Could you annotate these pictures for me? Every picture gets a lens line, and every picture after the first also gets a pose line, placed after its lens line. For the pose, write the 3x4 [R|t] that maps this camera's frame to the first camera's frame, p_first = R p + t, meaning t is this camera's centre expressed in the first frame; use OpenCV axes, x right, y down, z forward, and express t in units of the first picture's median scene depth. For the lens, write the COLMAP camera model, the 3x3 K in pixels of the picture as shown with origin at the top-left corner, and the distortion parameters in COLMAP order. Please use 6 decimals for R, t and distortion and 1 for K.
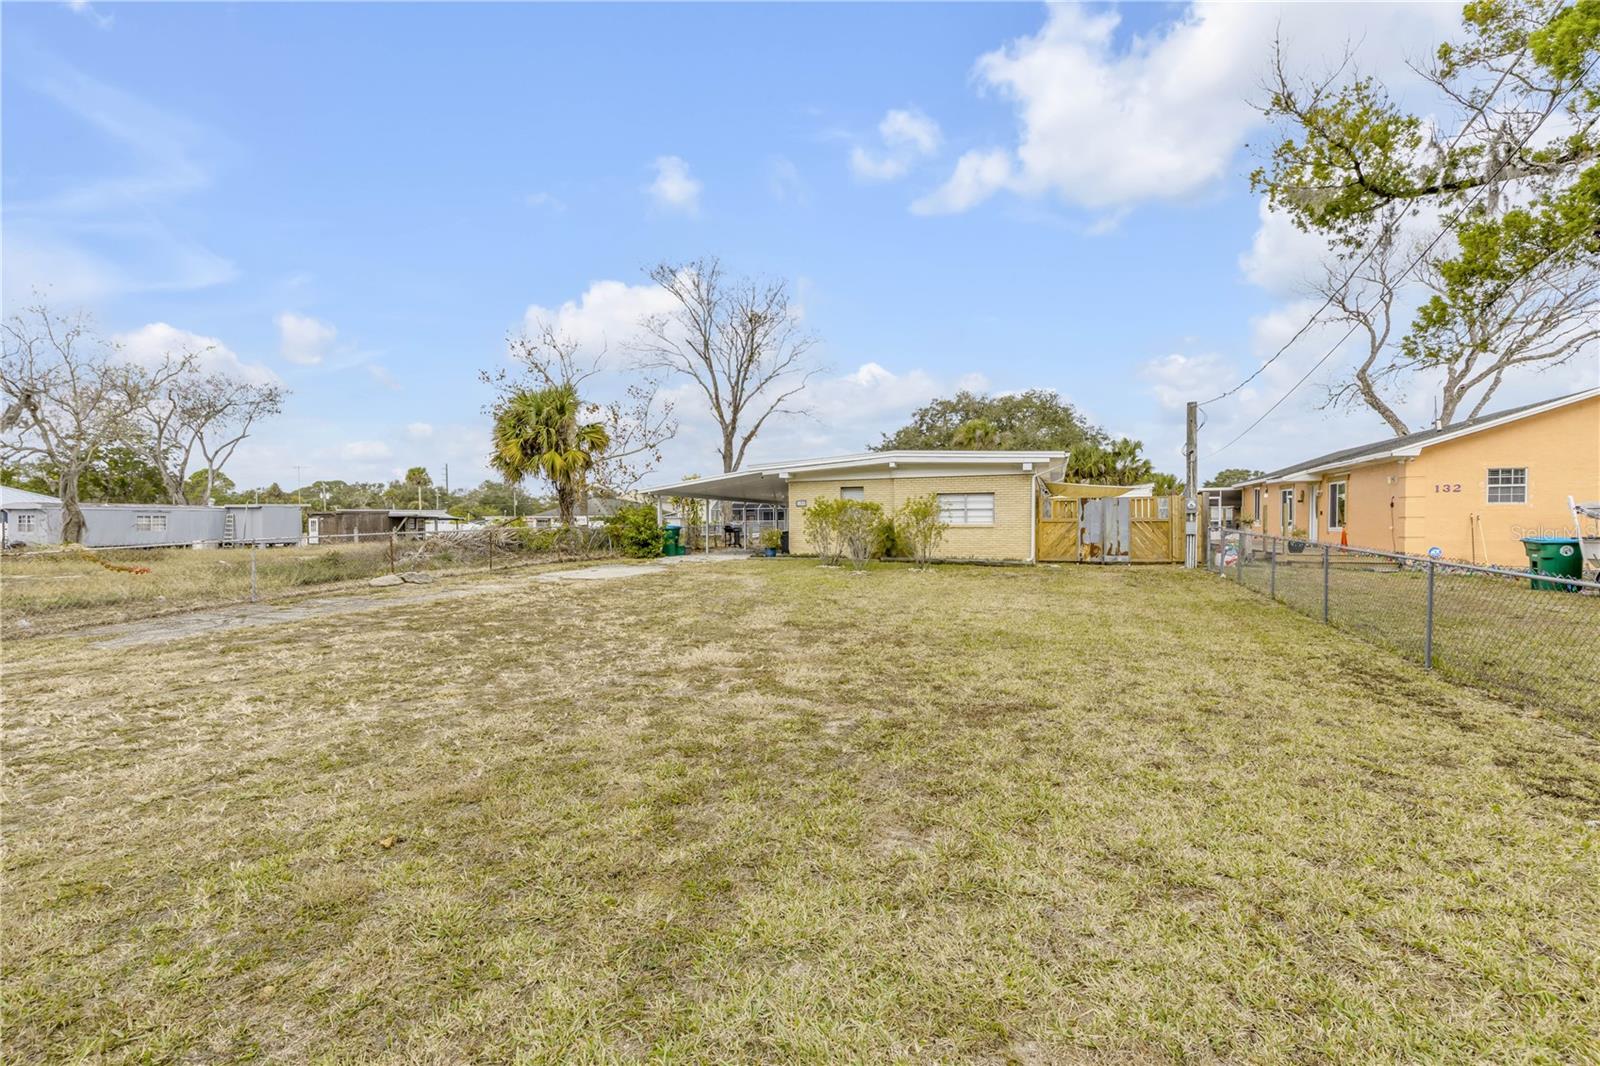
lens RADIAL K [[717.5, 0, 804.1], [0, 717.5, 527.1], [0, 0, 1]] dist [0.000206, -0.000154]
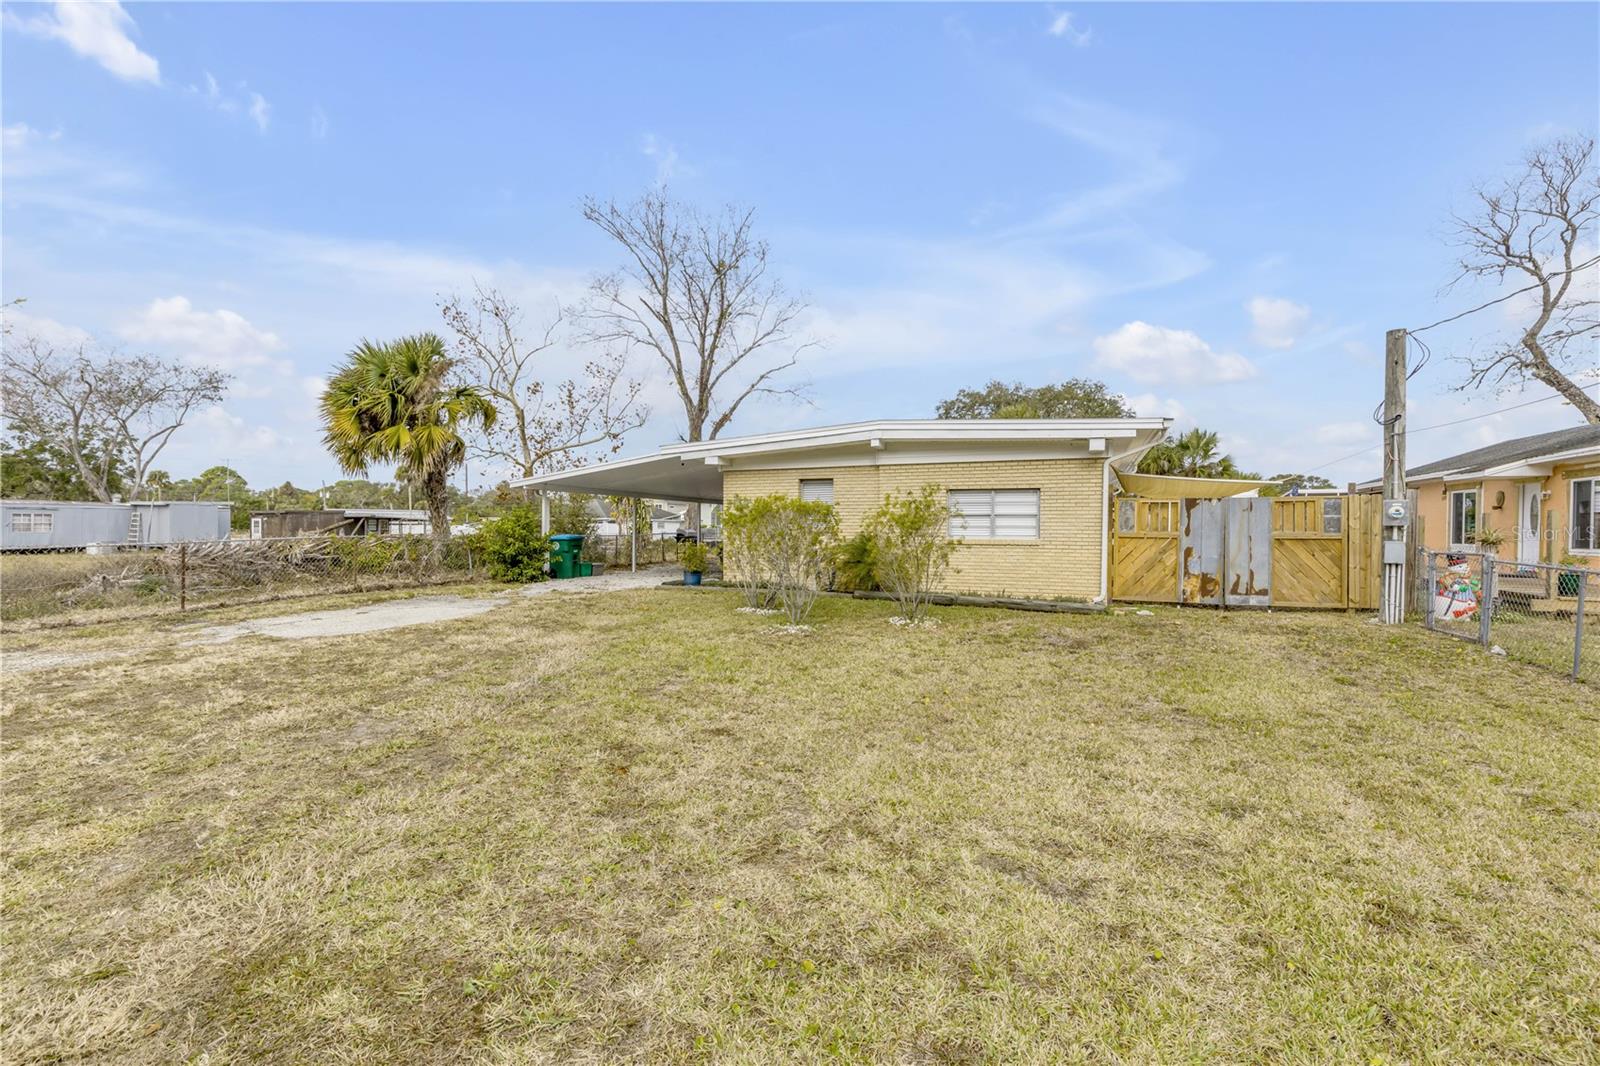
lens RADIAL K [[717.5, 0, 804.1], [0, 717.5, 527.1], [0, 0, 1]] dist [0.000206, -0.000154]
pose [[0.999111, 0.009897, -0.040978, 0.074139], [-0.010112, 0.999936, -0.005047, -0.008137], [0.040925, 0.005457, 0.999147, 0.315123]]
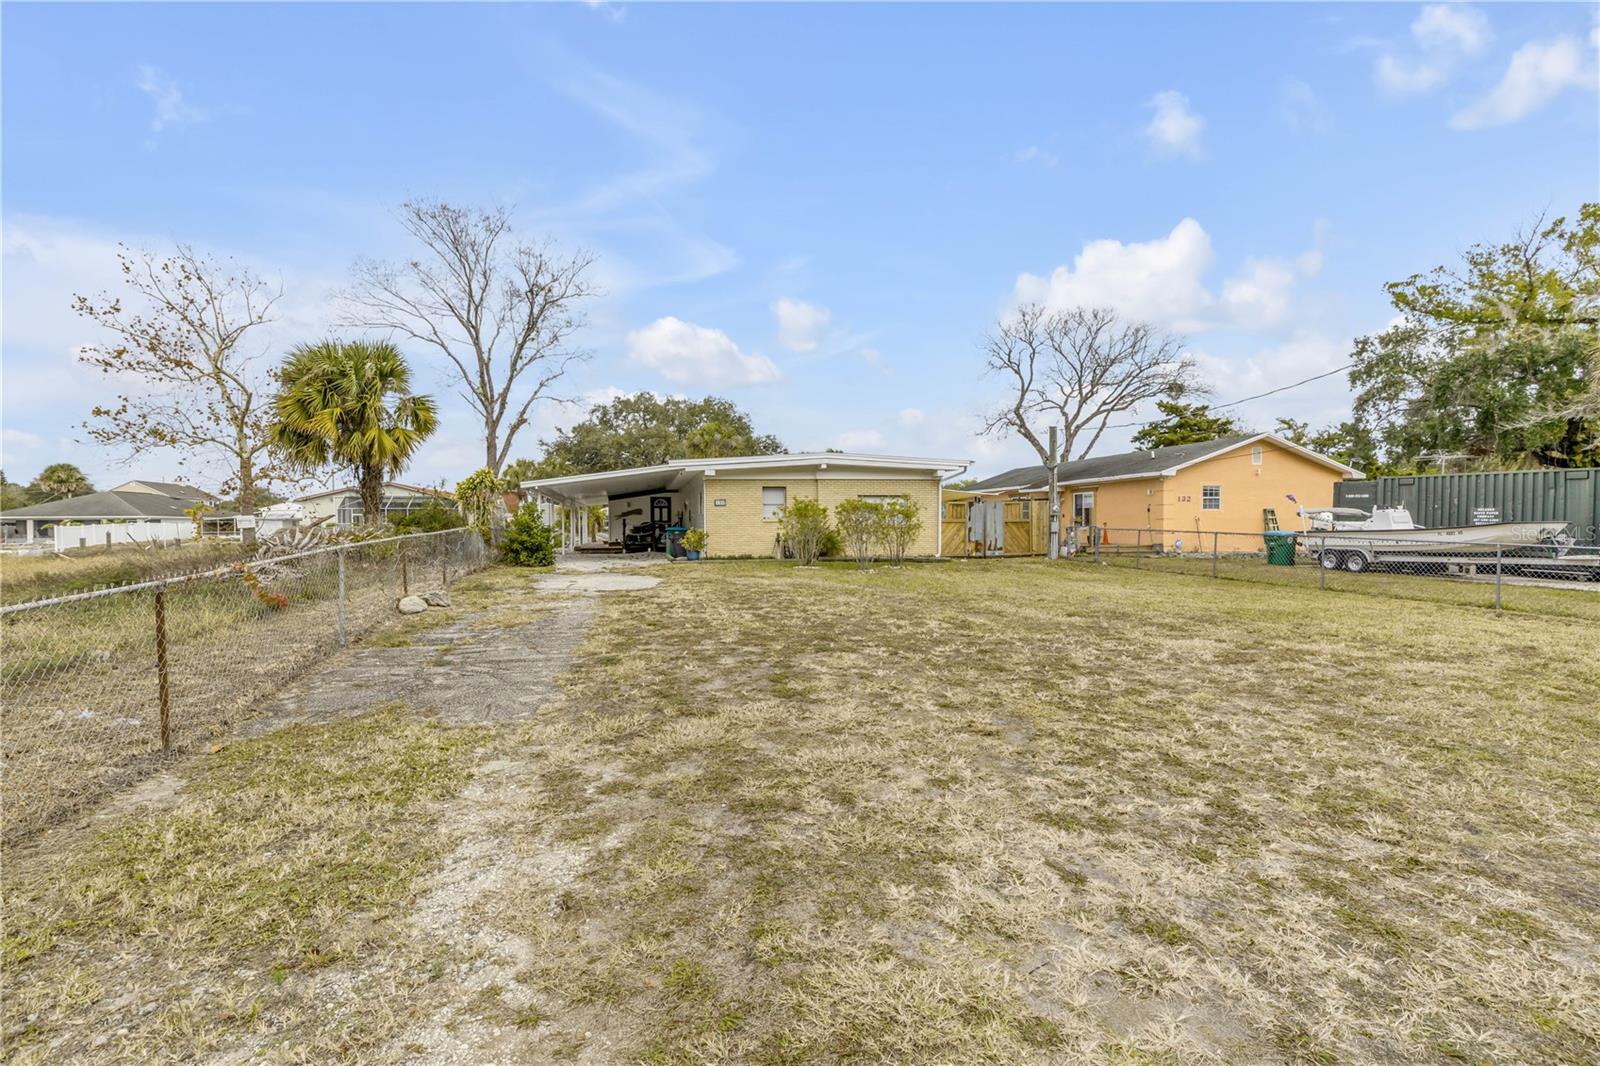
lens RADIAL K [[725.6, 0, 800.0], [0, 725.6, 533.0], [0, 0, 1]] dist [-0.001529, -0.000298]
pose [[0.844980, -0.007591, 0.534745, -0.388240], [0.005492, 0.999970, 0.005516, 0.001748], [-0.534770, -0.001724, 0.844996, 0.126467]]
